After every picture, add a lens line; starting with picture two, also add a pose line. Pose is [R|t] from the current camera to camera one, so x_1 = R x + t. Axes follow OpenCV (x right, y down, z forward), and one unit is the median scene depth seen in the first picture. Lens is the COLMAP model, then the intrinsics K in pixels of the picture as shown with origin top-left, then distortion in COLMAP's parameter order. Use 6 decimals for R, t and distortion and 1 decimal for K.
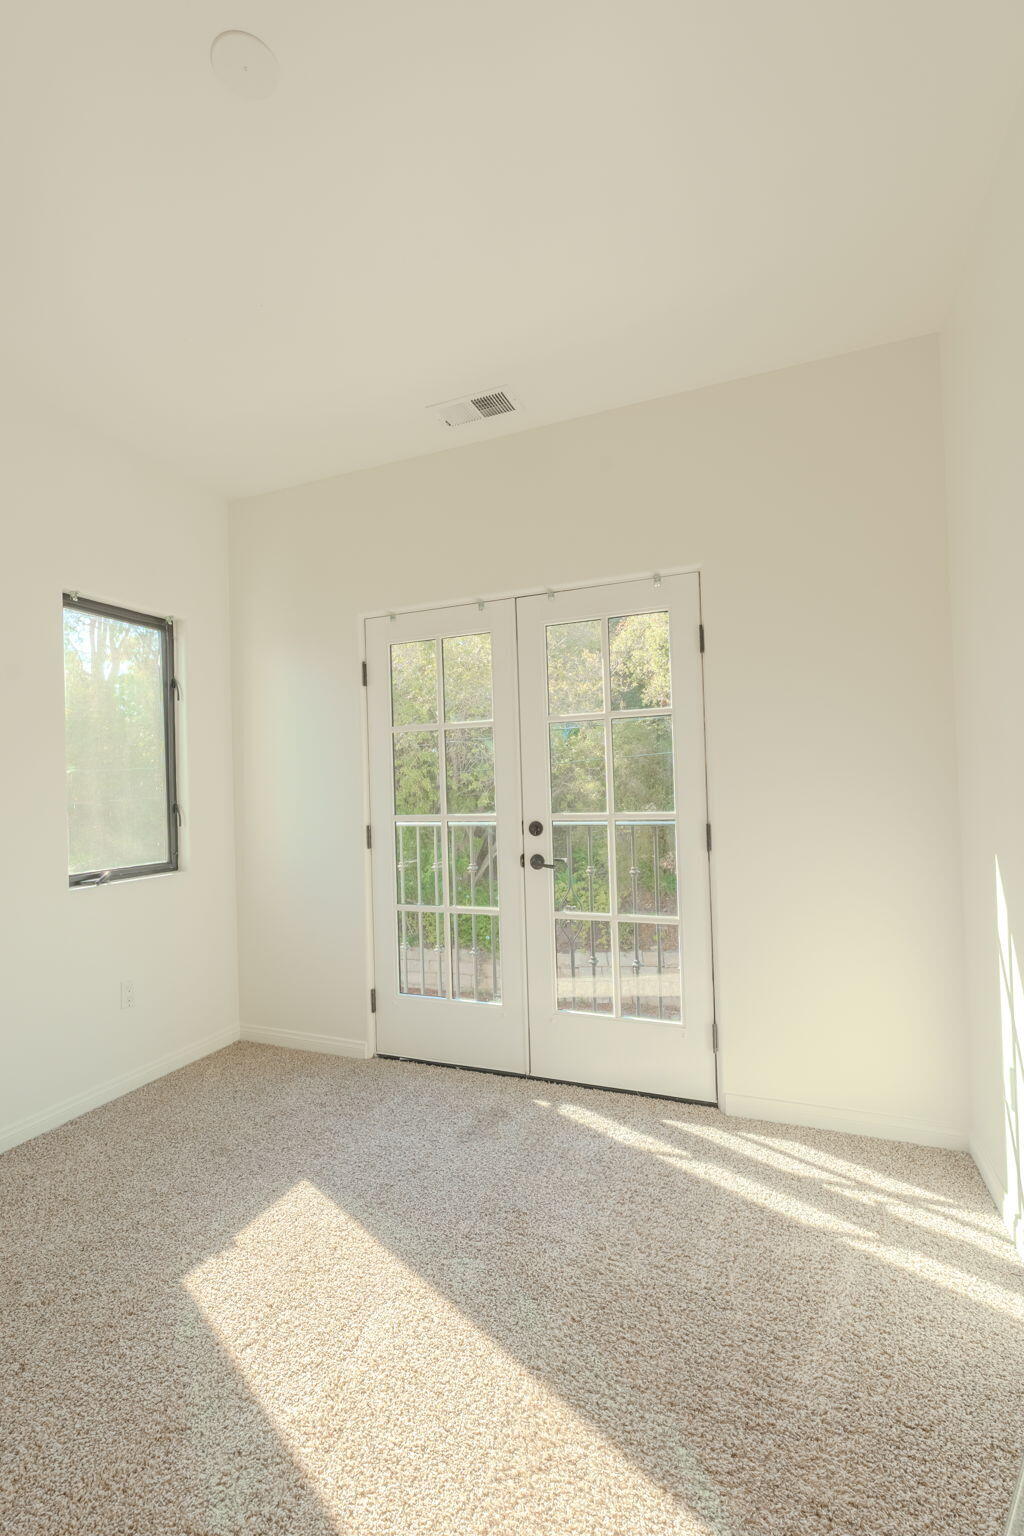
lens RADIAL K [[696.4, 0, 509.7], [0, 696.4, 729.5], [0, 0, 1]] dist [-0.000494, 0.000221]
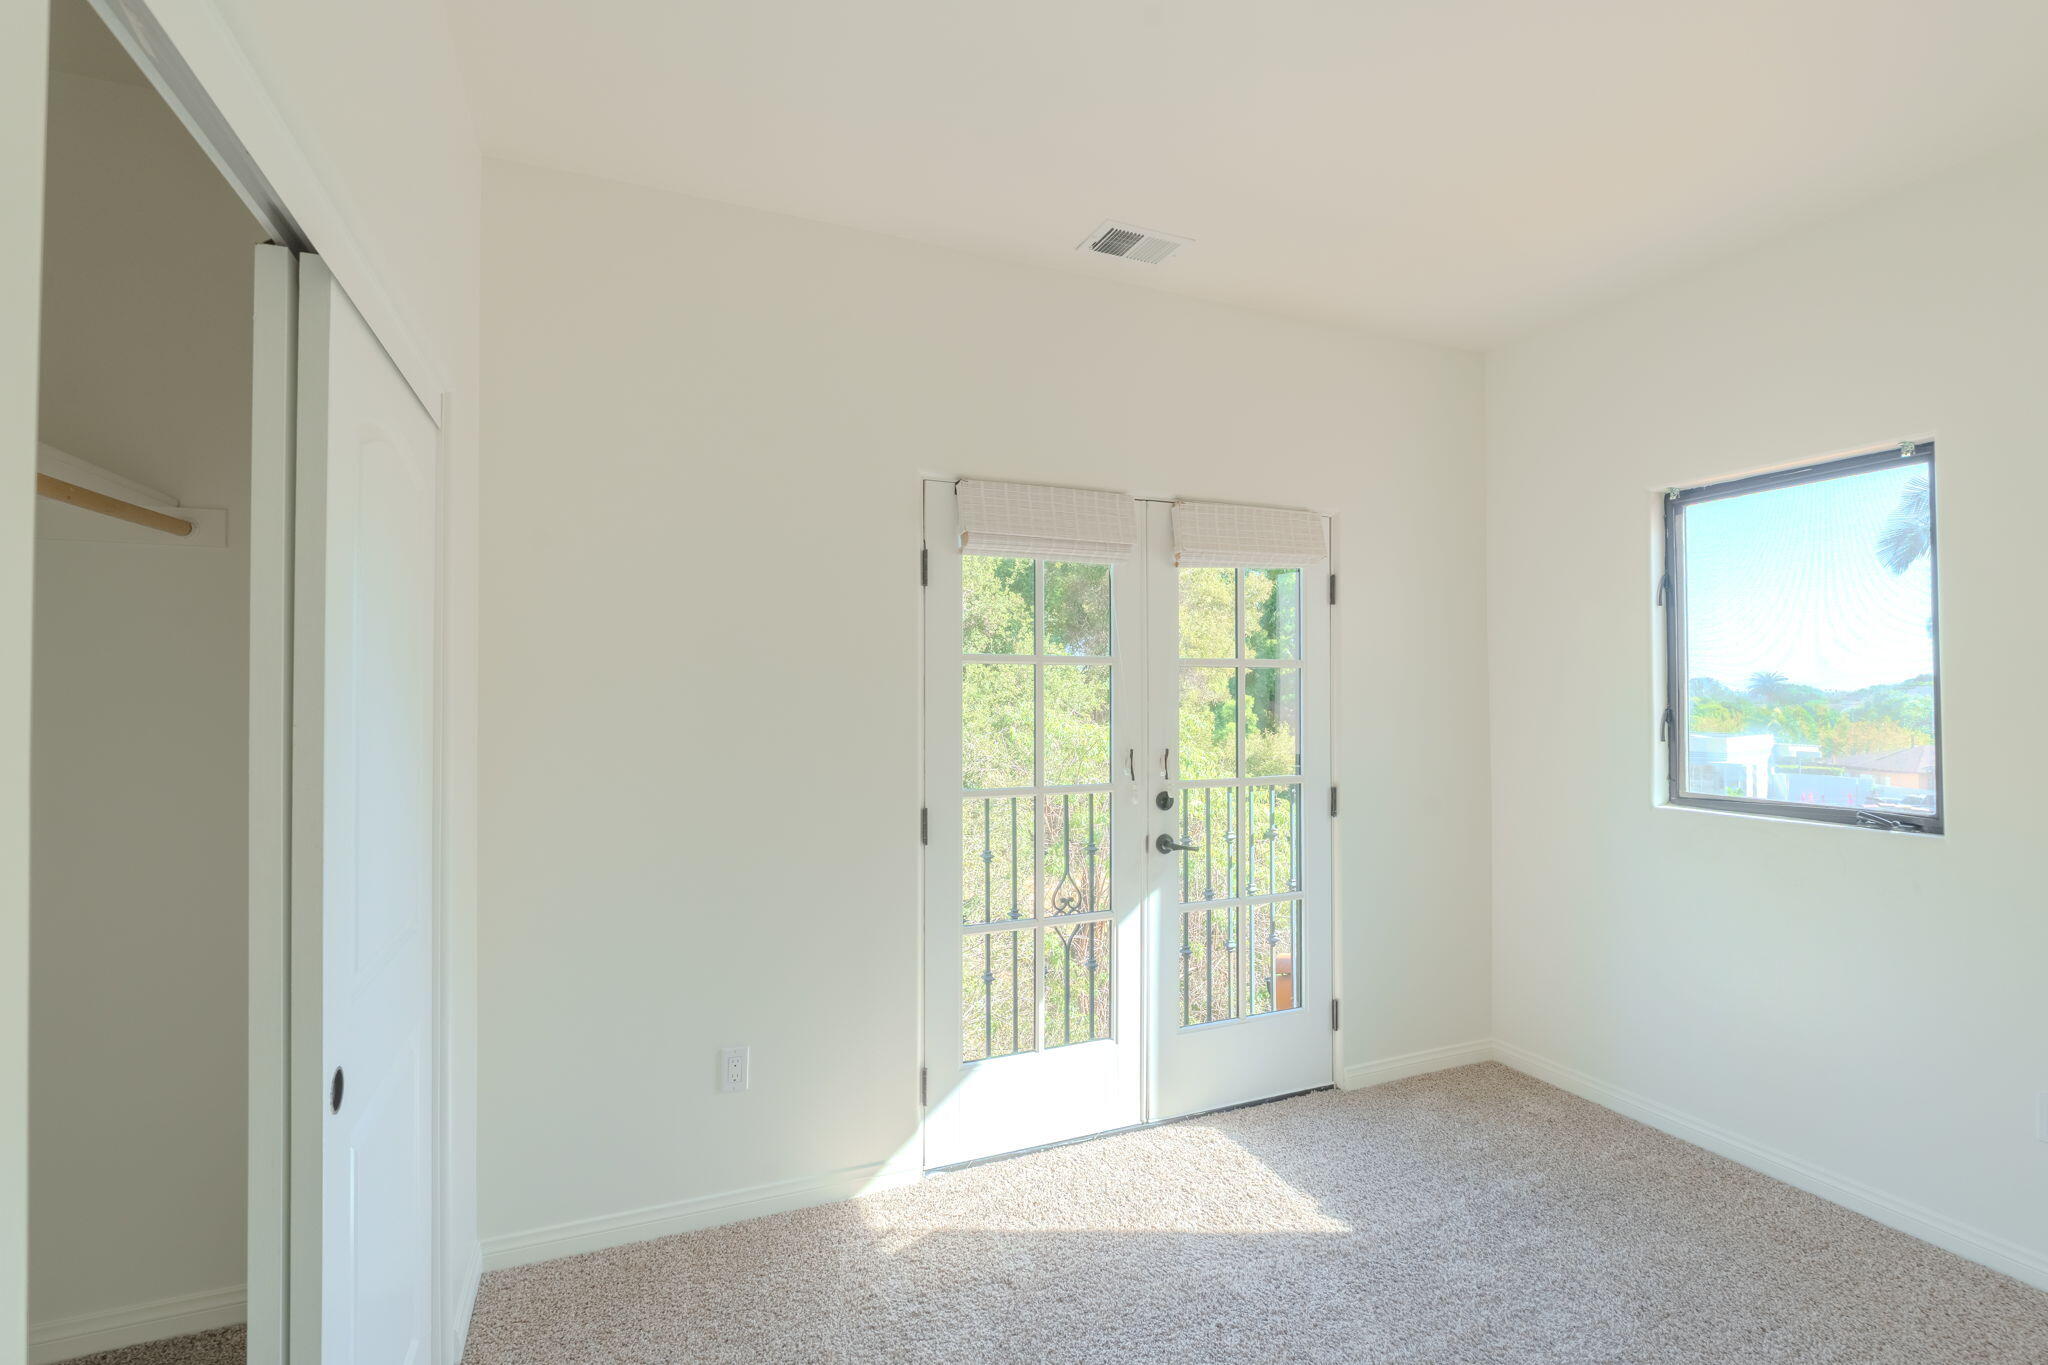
lens RADIAL K [[928.5, 0, 1017.3], [0, 928.5, 685.5], [0, 0, 1]] dist [-0.000494, 0.000221]
pose [[0.697421, 0.059316, 0.714203, -0.817052], [-0.051394, 0.998143, -0.032711, 0.055715], [-0.714817, -0.013892, 0.699174, 0.393364]]
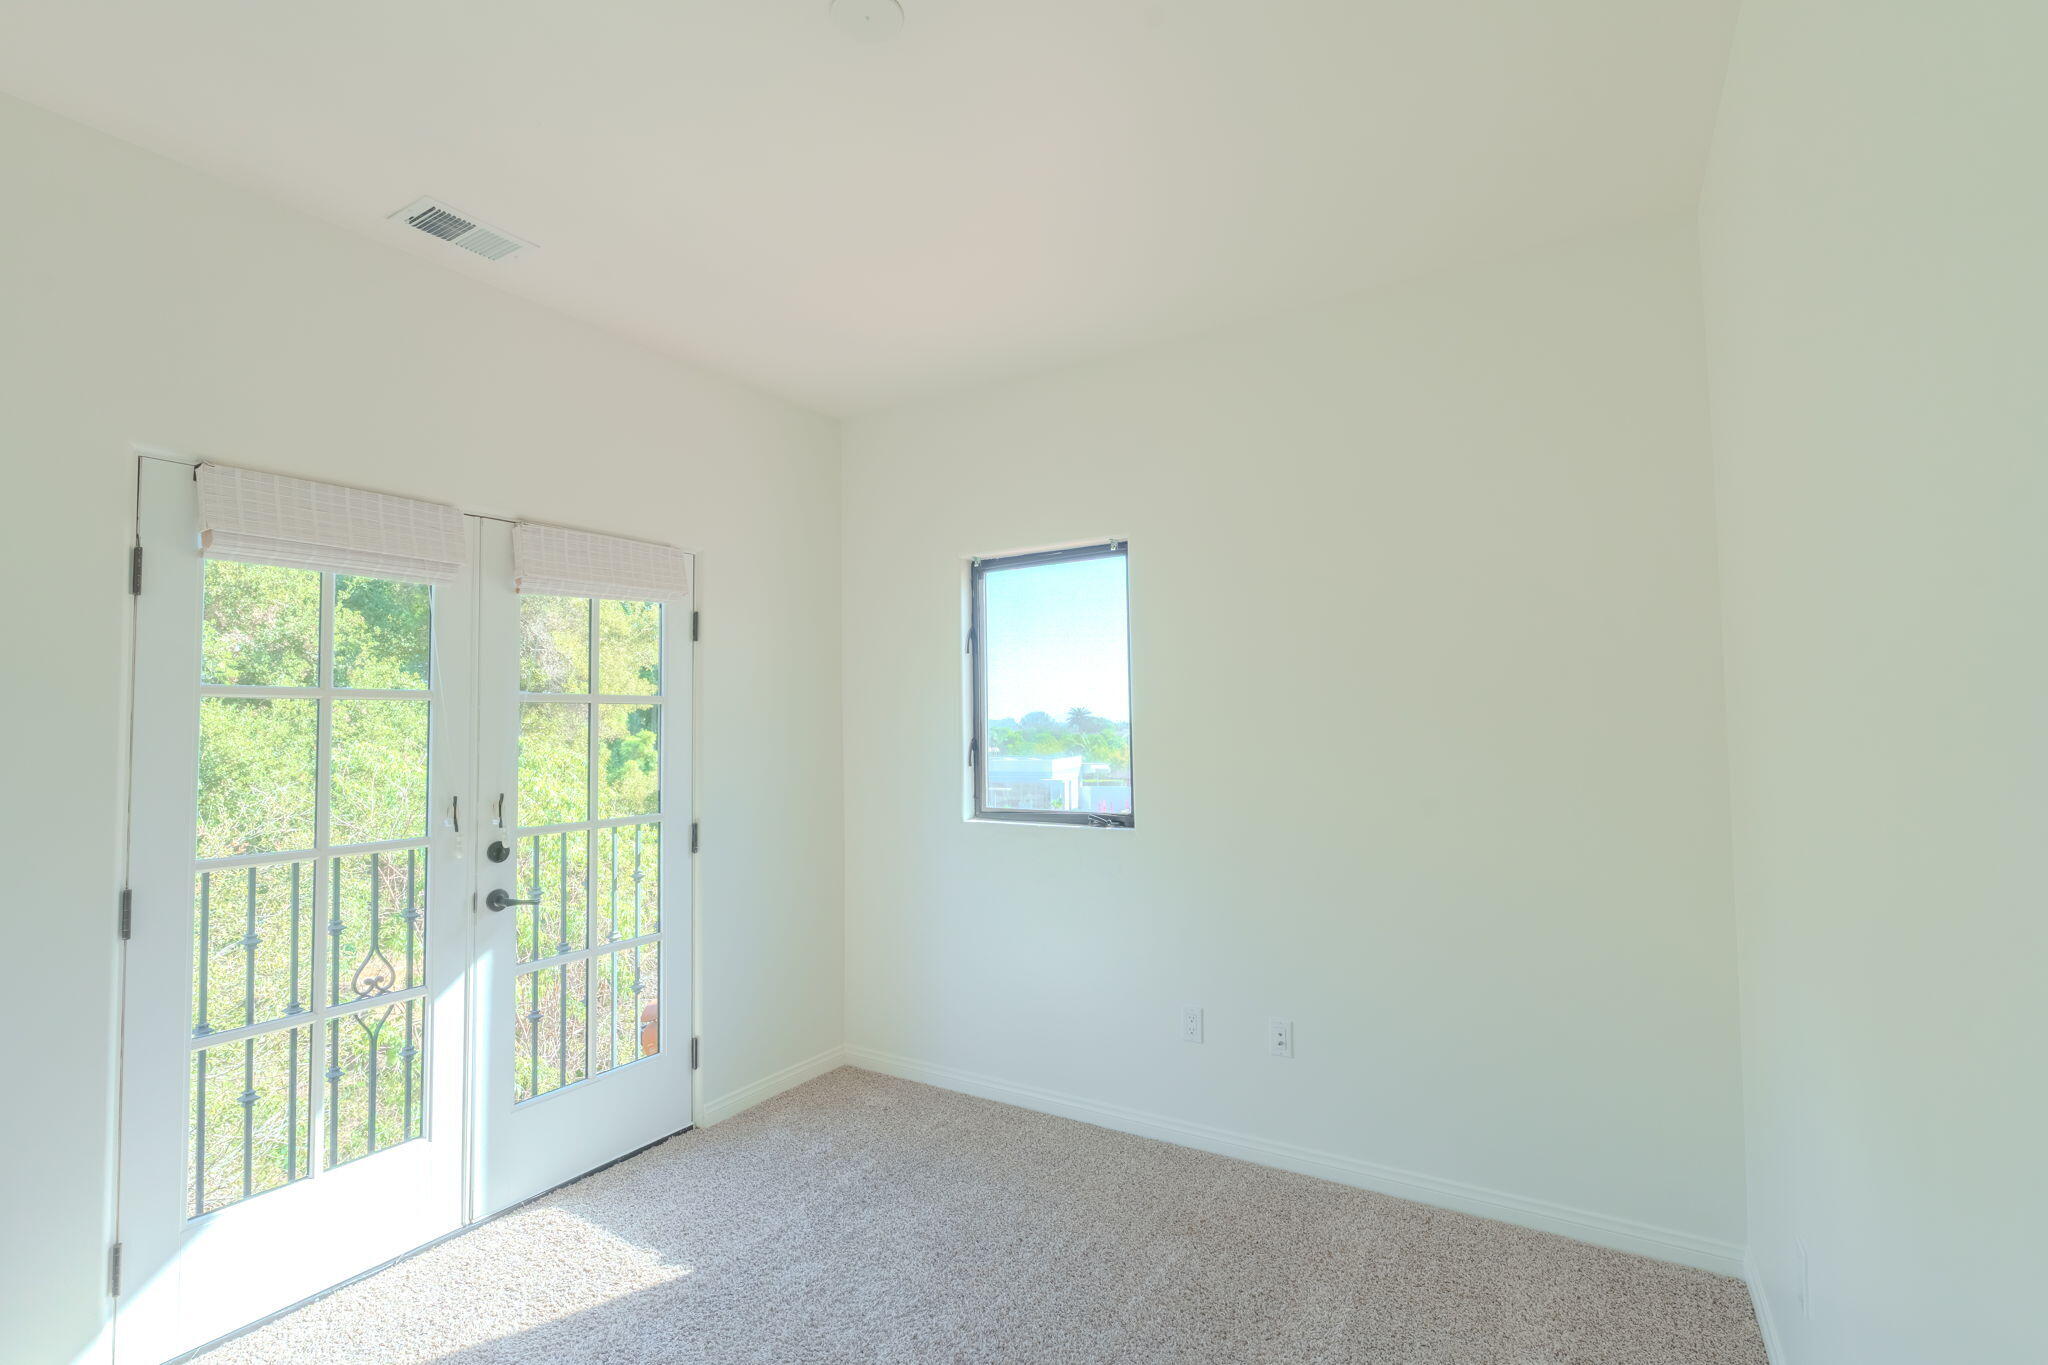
lens RADIAL K [[928.5, 0, 1016.1], [0, 928.5, 685.9], [0, 0, 1]] dist [-0.000494, 0.000221]
pose [[0.168607, 0.092142, 0.981367, -0.794777], [-0.016797, 0.995745, -0.090606, 0.052006], [-0.985540, -0.001207, 0.169437, 0.330883]]
